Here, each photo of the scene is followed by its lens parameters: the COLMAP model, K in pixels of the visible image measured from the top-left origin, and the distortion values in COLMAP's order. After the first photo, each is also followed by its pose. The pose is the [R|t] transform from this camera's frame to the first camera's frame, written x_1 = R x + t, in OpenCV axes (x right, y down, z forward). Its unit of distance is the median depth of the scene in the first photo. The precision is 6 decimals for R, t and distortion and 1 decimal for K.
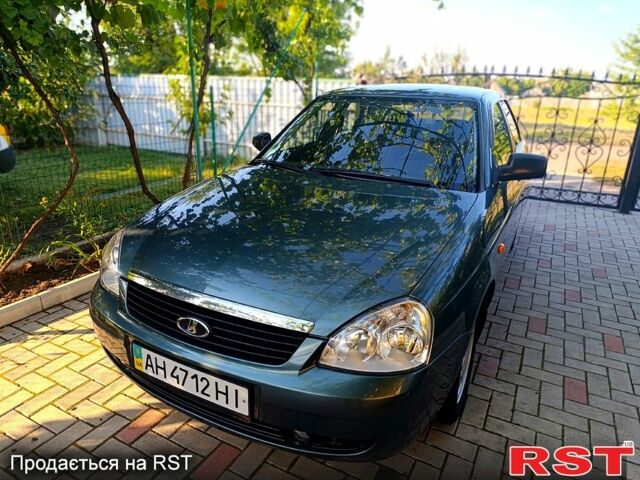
lens RADIAL K [[435.2, 0, 314.9], [0, 435.2, 240.9], [0, 0, 1]] dist [0.005724, -0.001532]
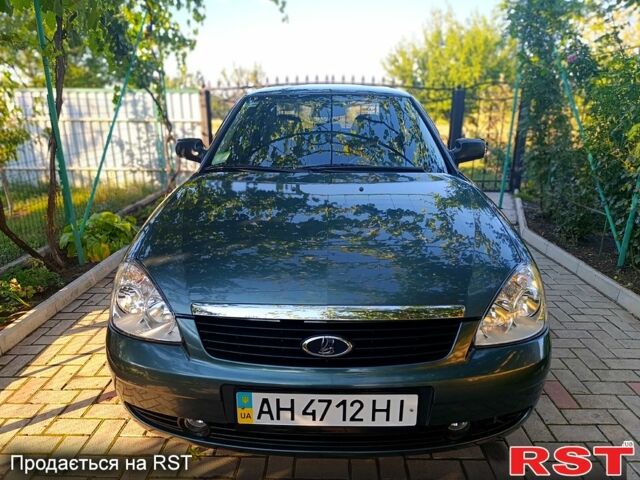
lens RADIAL K [[435.2, 0, 319.0], [0, 435.2, 239.0], [0, 0, 1]] dist [0.005724, -0.001532]
pose [[0.892338, -0.153050, 0.424628, -0.592000], [0.169053, 0.985607, -0.000013, -0.008493], [-0.418514, 0.071796, 0.905368, 0.221903]]
